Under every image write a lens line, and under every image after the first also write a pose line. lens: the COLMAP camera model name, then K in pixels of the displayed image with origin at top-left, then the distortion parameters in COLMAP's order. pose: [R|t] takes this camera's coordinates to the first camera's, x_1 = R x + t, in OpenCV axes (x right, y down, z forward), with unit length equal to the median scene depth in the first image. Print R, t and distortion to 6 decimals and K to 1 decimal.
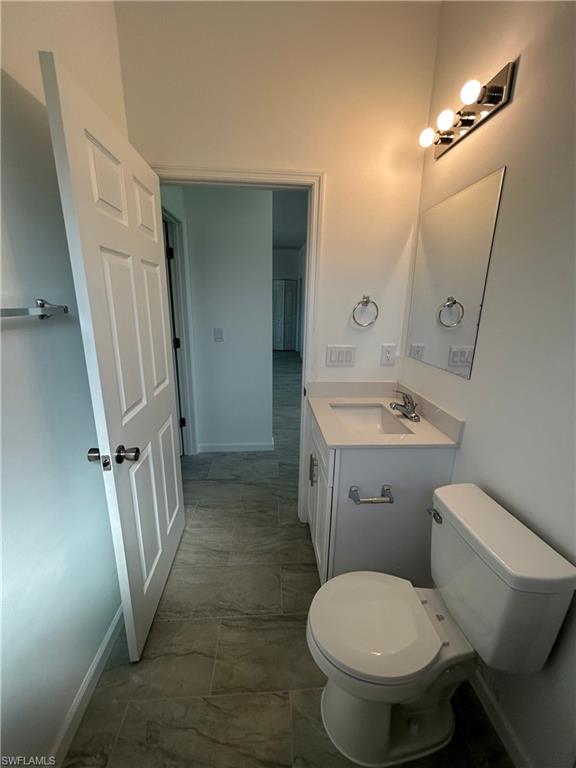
lens RADIAL K [[310.2, 0, 289.7], [0, 310.2, 382.8], [0, 0, 1]] dist [0.000495, 0.000235]
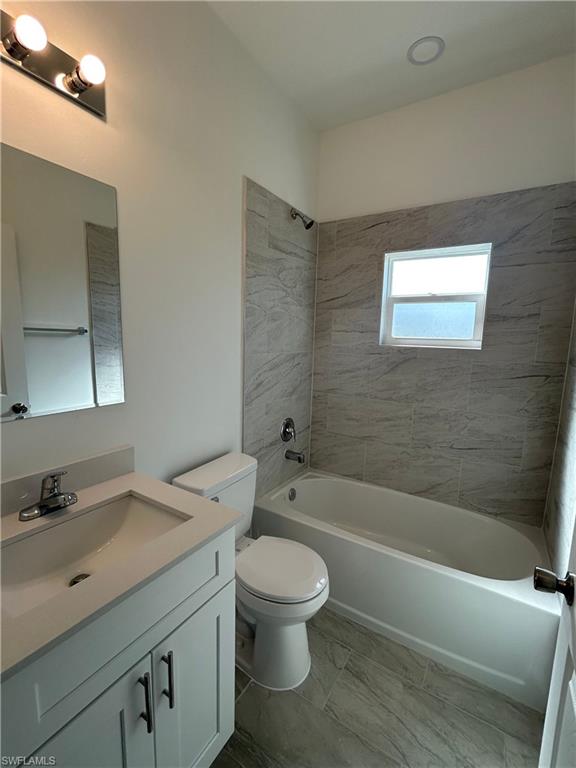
lens RADIAL K [[337.8, 0, 289.5], [0, 337.8, 383.6], [0, 0, 1]] dist [0.001719, 0.000512]
pose [[-0.803186, -0.122331, 0.583033, -0.445018], [0.115021, 0.928430, 0.353254, -0.397899], [-0.584519, 0.350790, -0.731631, 1.570445]]
